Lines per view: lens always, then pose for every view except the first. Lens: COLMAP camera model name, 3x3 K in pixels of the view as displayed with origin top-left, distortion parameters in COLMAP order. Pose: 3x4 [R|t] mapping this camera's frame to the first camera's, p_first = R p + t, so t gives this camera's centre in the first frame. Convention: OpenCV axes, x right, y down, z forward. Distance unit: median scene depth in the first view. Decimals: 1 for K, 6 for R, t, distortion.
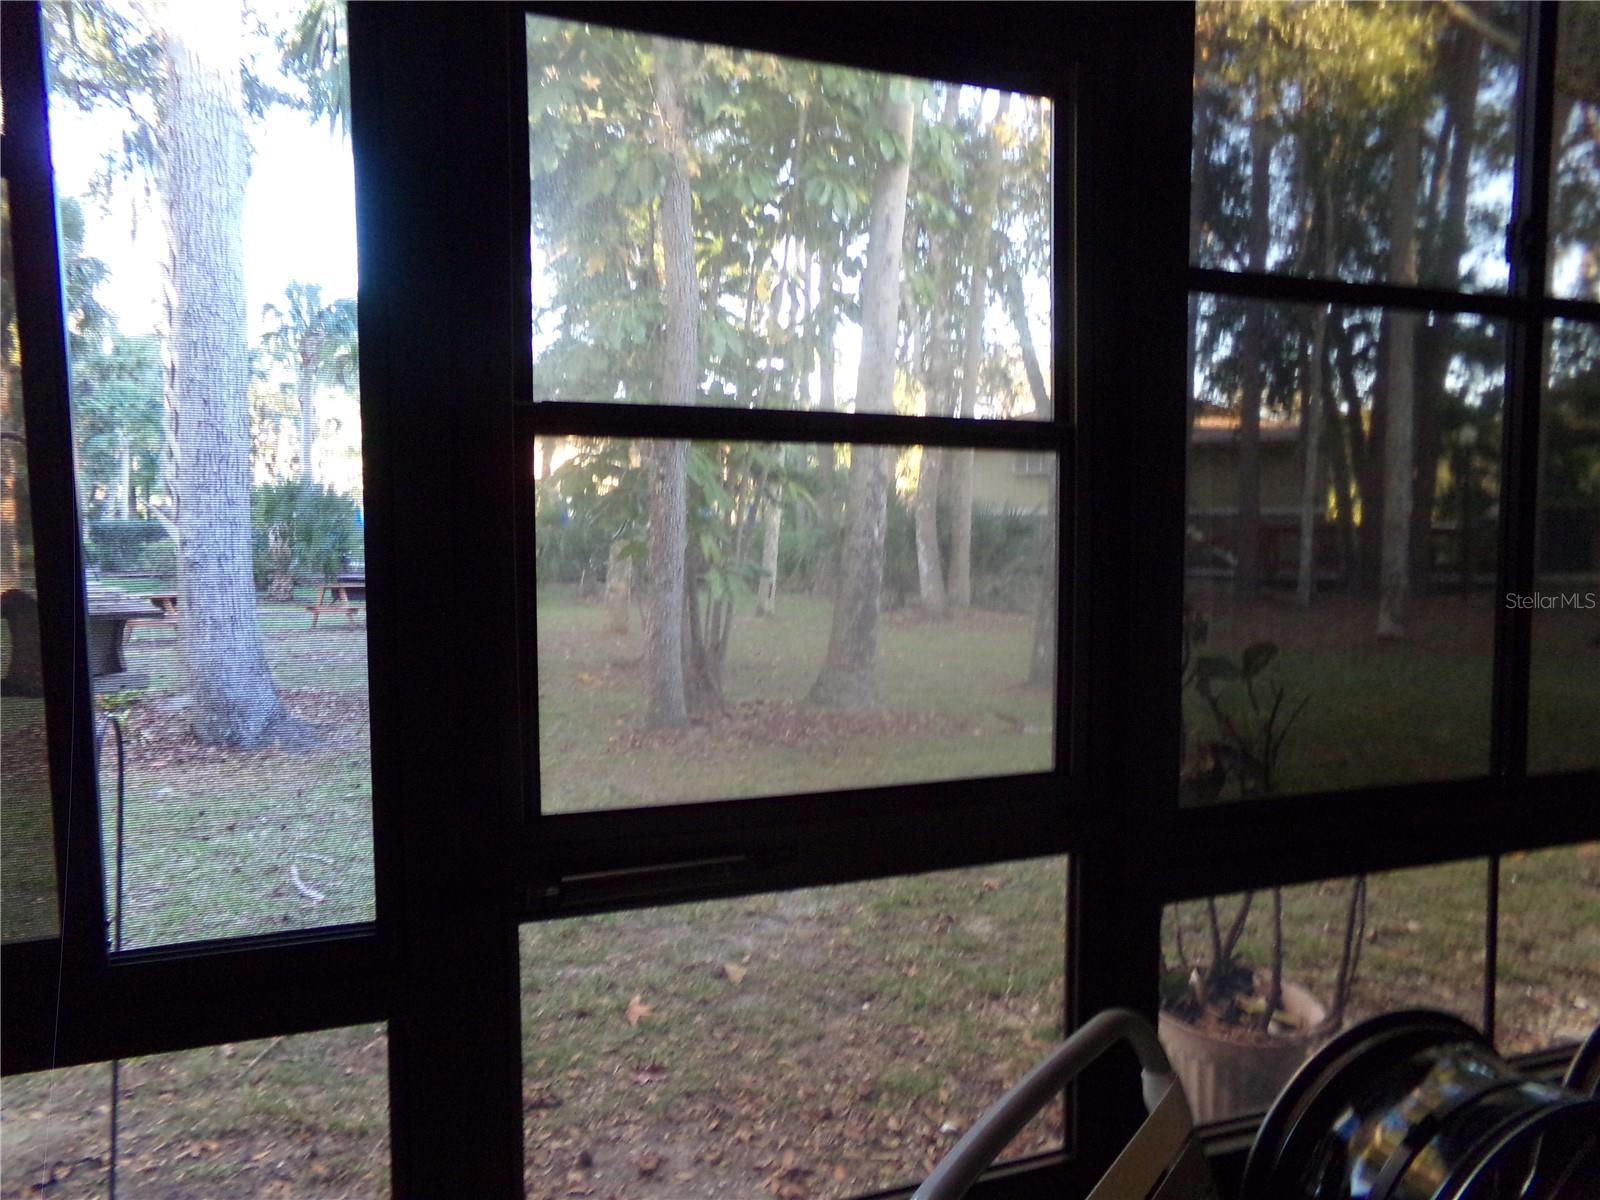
lens RADIAL K [[1034.0, 0, 803.0], [0, 1034.0, 625.9], [0, 0, 1]] dist [-0.000836, 0.003268]
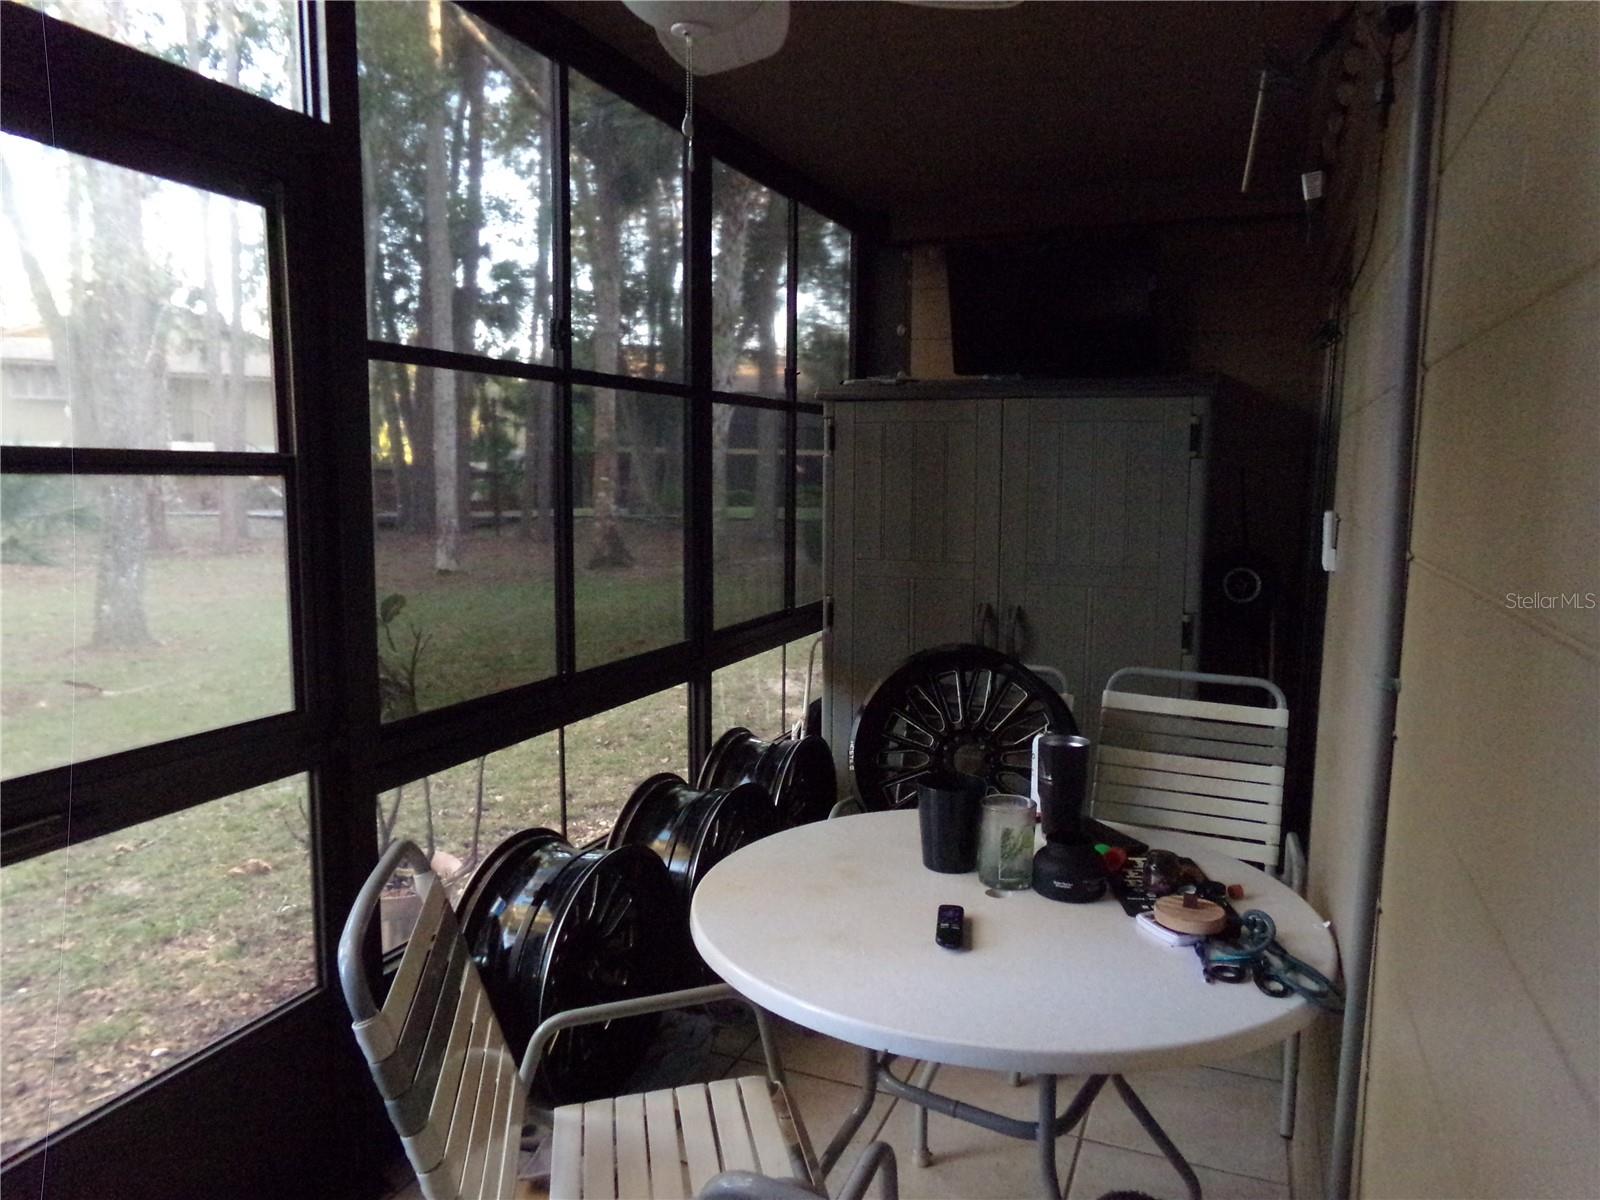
lens RADIAL K [[1096.1, 0, 819.5], [0, 1096.1, 600.3], [0, 0, 1]] dist [-0.047931, 0.042754]
pose [[0.647952, -0.068711, 0.758576, -0.218015], [0.035366, 0.997563, 0.060150, -0.037896], [-0.760860, -0.012146, 0.648802, -0.251851]]
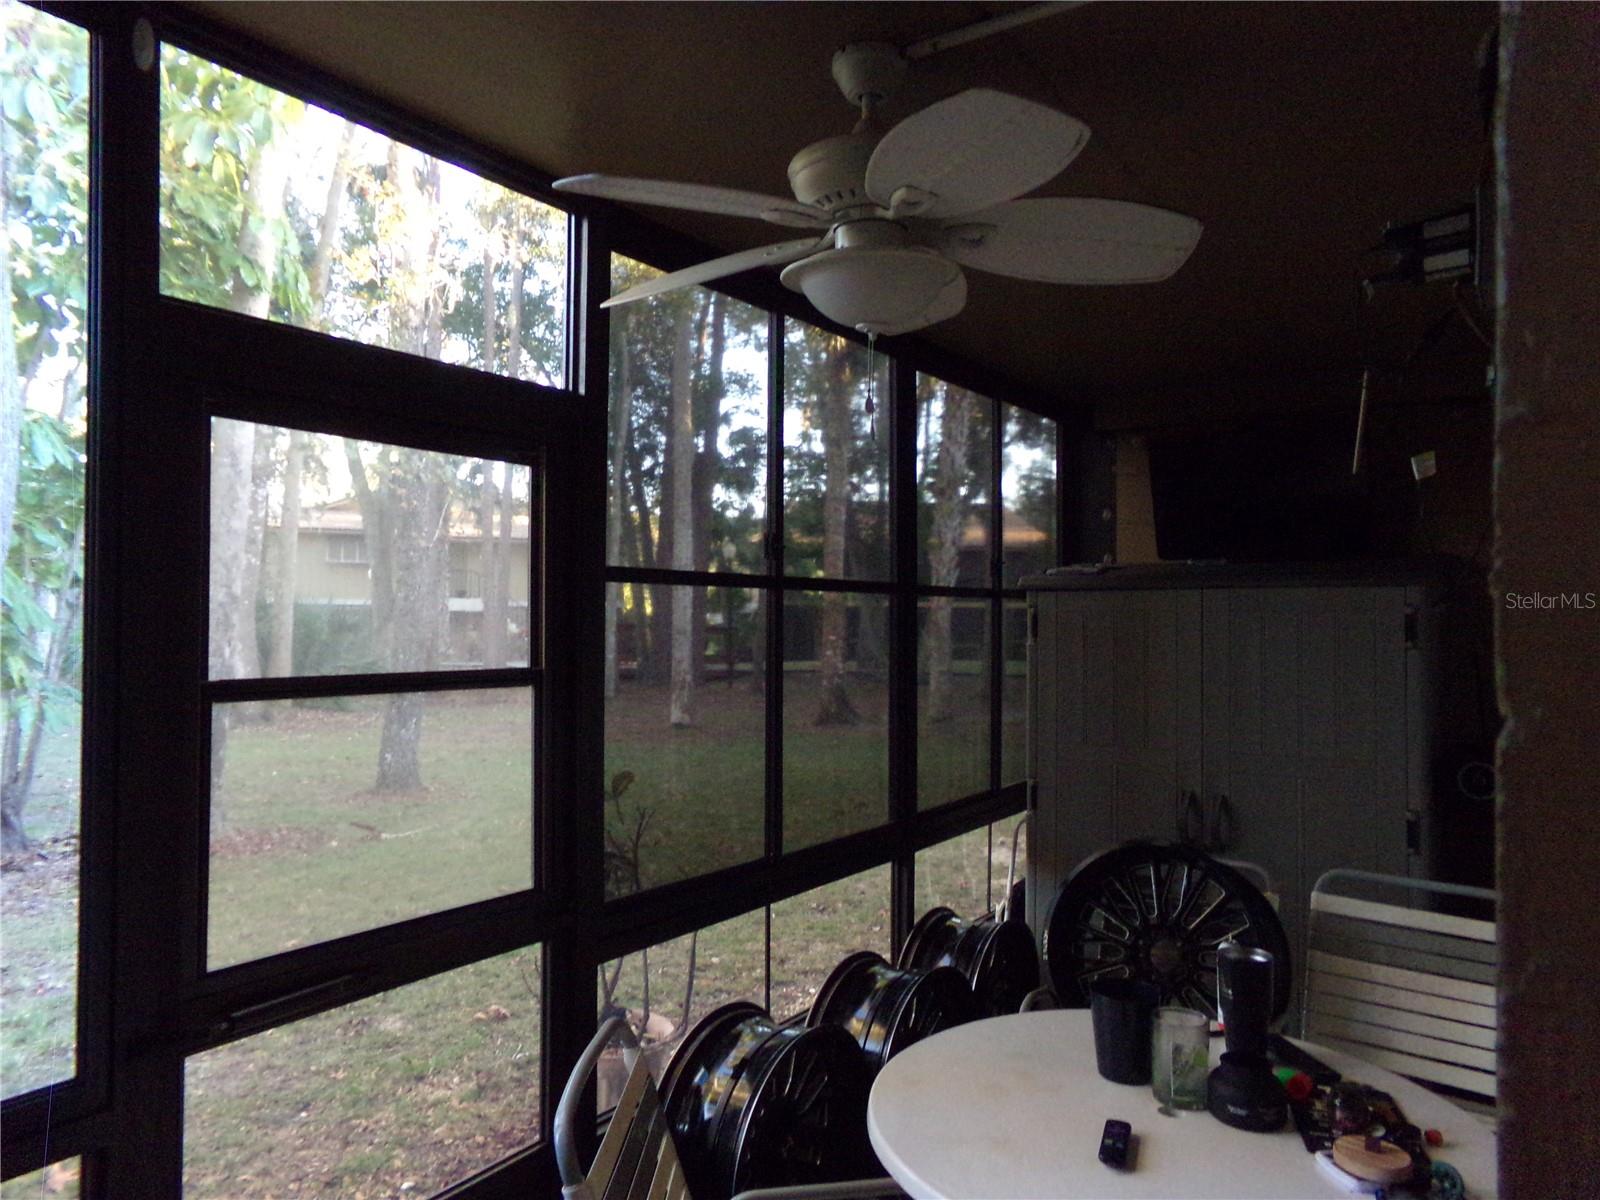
lens RADIAL K [[1124.0, 0, 800.0], [0, 1124.0, 600.0], [0, 0, 1]] dist [-0.066524, 0.102647]
pose [[0.804423, 0.020902, 0.593689, -0.253537], [0.027412, 0.997010, -0.072244, -0.092589], [-0.593424, 0.074389, 0.801445, -0.352556]]
